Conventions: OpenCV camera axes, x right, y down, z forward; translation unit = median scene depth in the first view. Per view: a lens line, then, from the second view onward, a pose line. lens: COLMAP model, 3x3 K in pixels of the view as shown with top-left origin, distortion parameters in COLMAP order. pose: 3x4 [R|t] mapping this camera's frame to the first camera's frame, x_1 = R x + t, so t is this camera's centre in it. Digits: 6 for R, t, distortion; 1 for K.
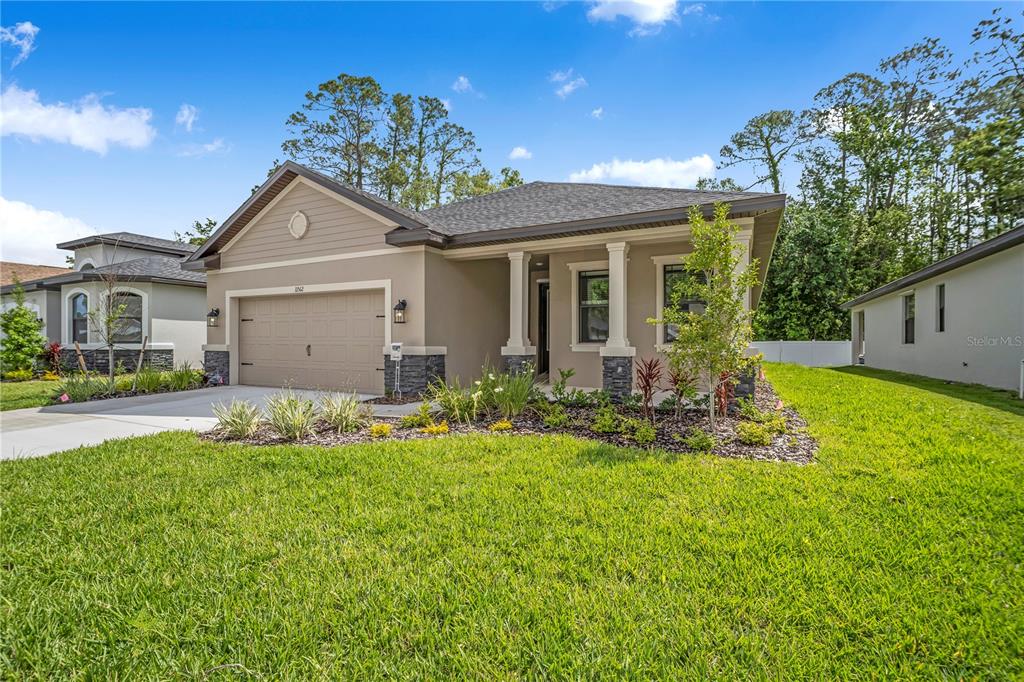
lens RADIAL K [[471.1, 0, 512.0], [0, 471.1, 341.0], [0, 0, 1]] dist [-0.000496, -0.005424]
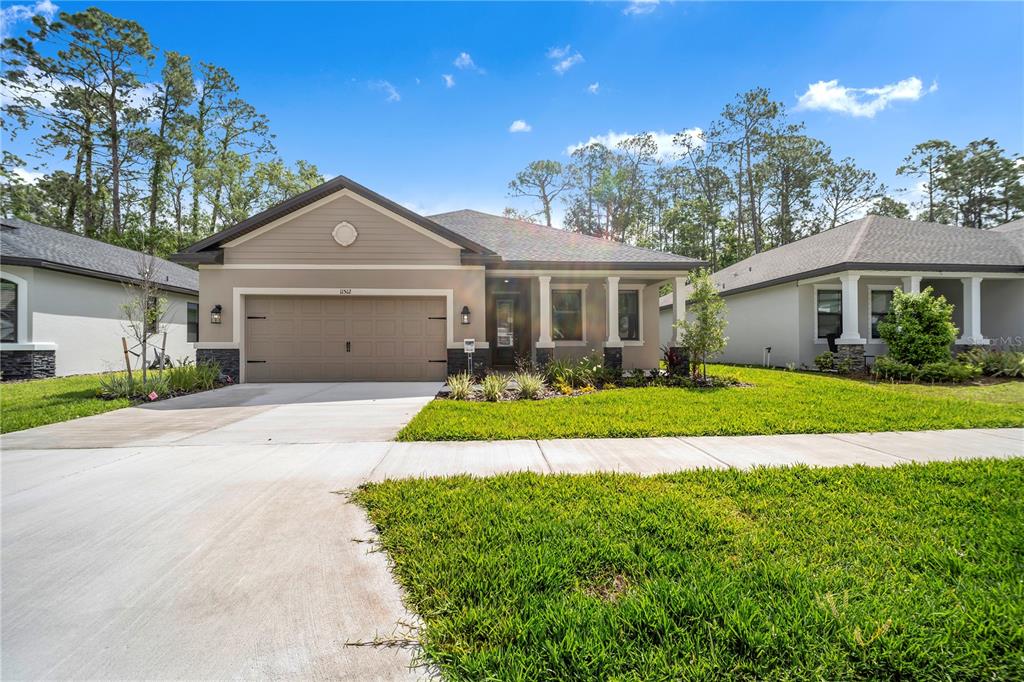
lens RADIAL K [[470.8, 0, 518.0], [0, 470.8, 342.6], [0, 0, 1]] dist [0.000101, -0.008946]
pose [[0.858505, -0.001164, 0.512803, -0.601014], [0.003482, 0.999988, -0.003560, 0.013859], [-0.512793, 0.004842, 0.858499, -0.144162]]
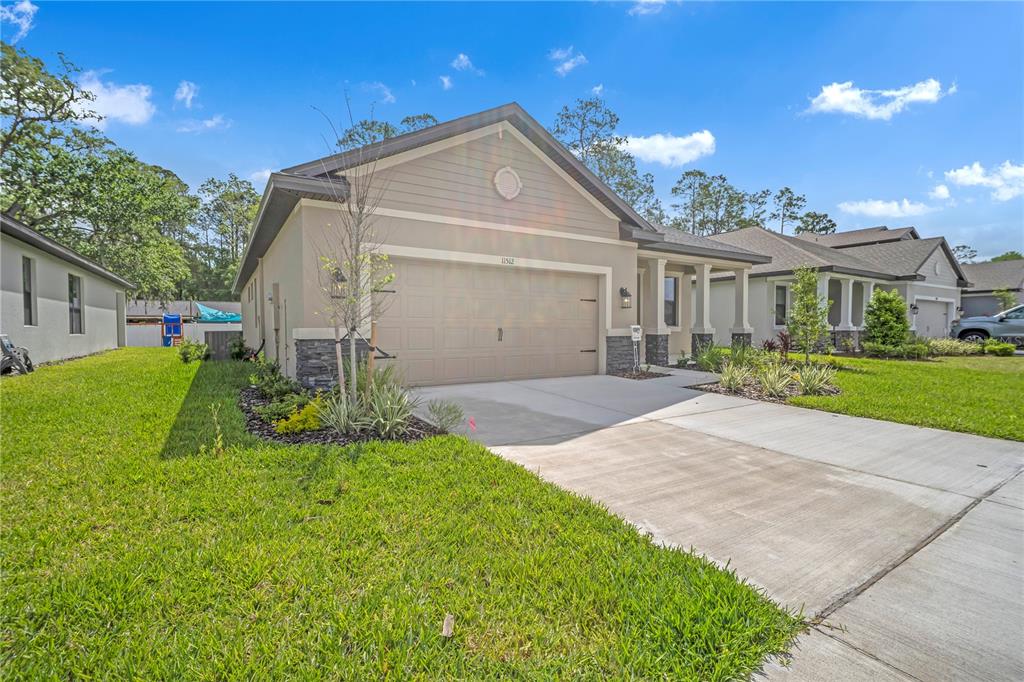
lens RADIAL K [[470.8, 0, 518.0], [0, 470.8, 342.6], [0, 0, 1]] dist [0.000101, -0.008946]
pose [[0.499854, -0.030489, 0.865573, -1.045824], [-0.001511, 0.999348, 0.036074, 0.003658], [-0.866108, -0.019340, 0.499482, 0.505016]]
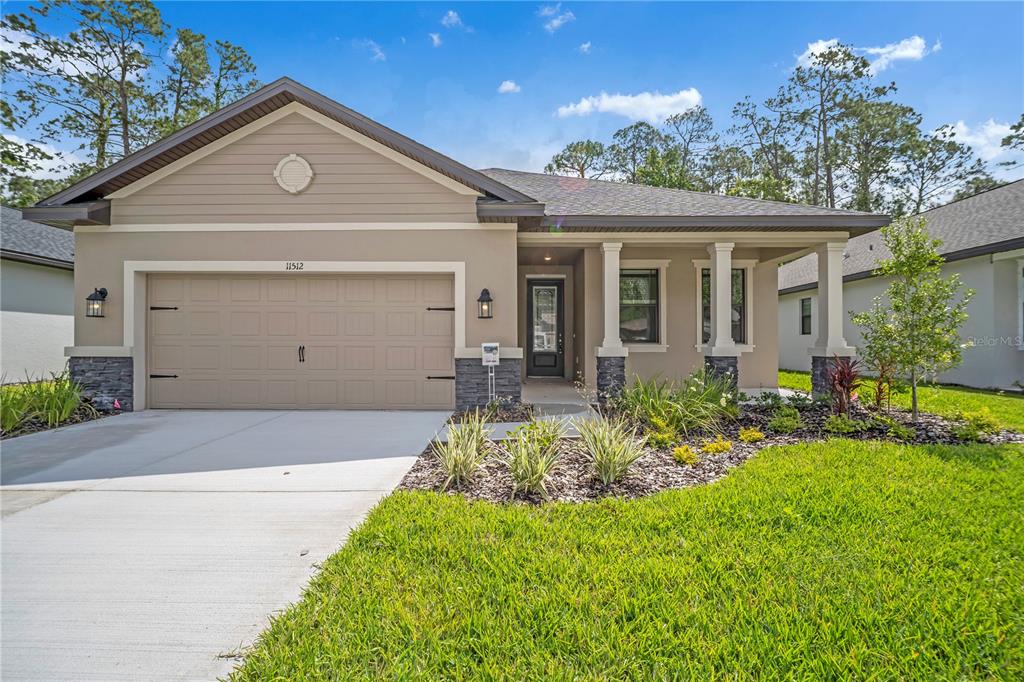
lens RADIAL K [[470.8, 0, 518.0], [0, 470.8, 342.6], [0, 0, 1]] dist [0.000101, -0.008946]
pose [[0.892534, -0.000135, 0.450979, -0.421301], [-0.000409, 0.999999, 0.001109, 0.001635], [-0.450979, -0.001174, 0.892534, 0.206076]]
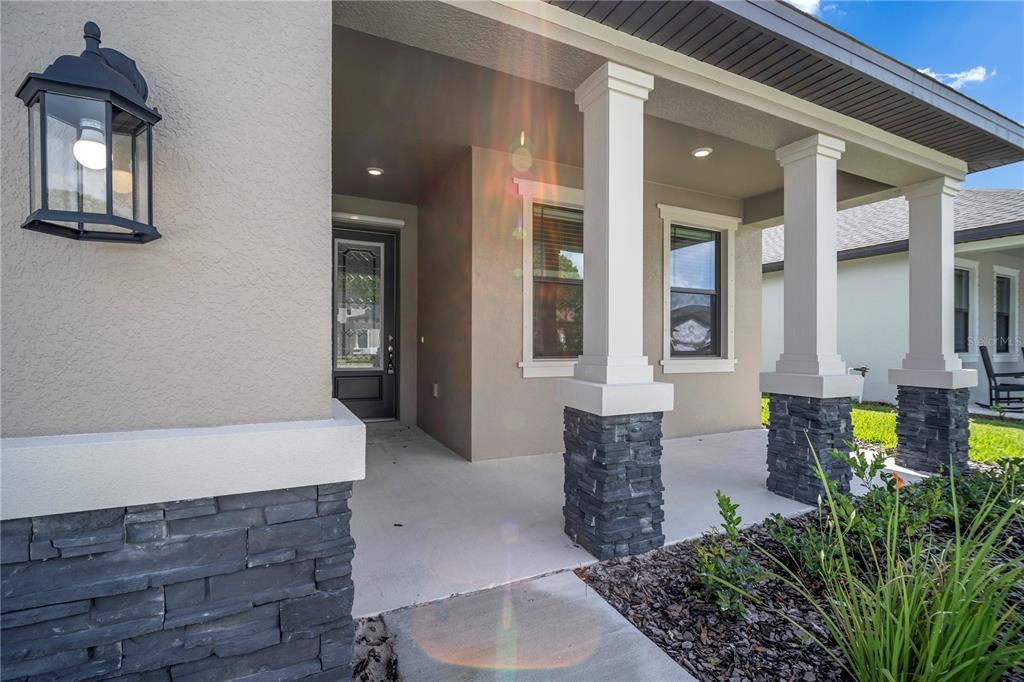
lens RADIAL K [[470.8, 0, 518.0], [0, 470.8, 342.6], [0, 0, 1]] dist [0.000101, -0.008946]
pose [[0.609361, 0.004136, 0.792882, -0.204396], [-0.007657, 0.999970, 0.000669, -0.010193], [-0.792856, -0.006479, 0.609375, 0.652855]]
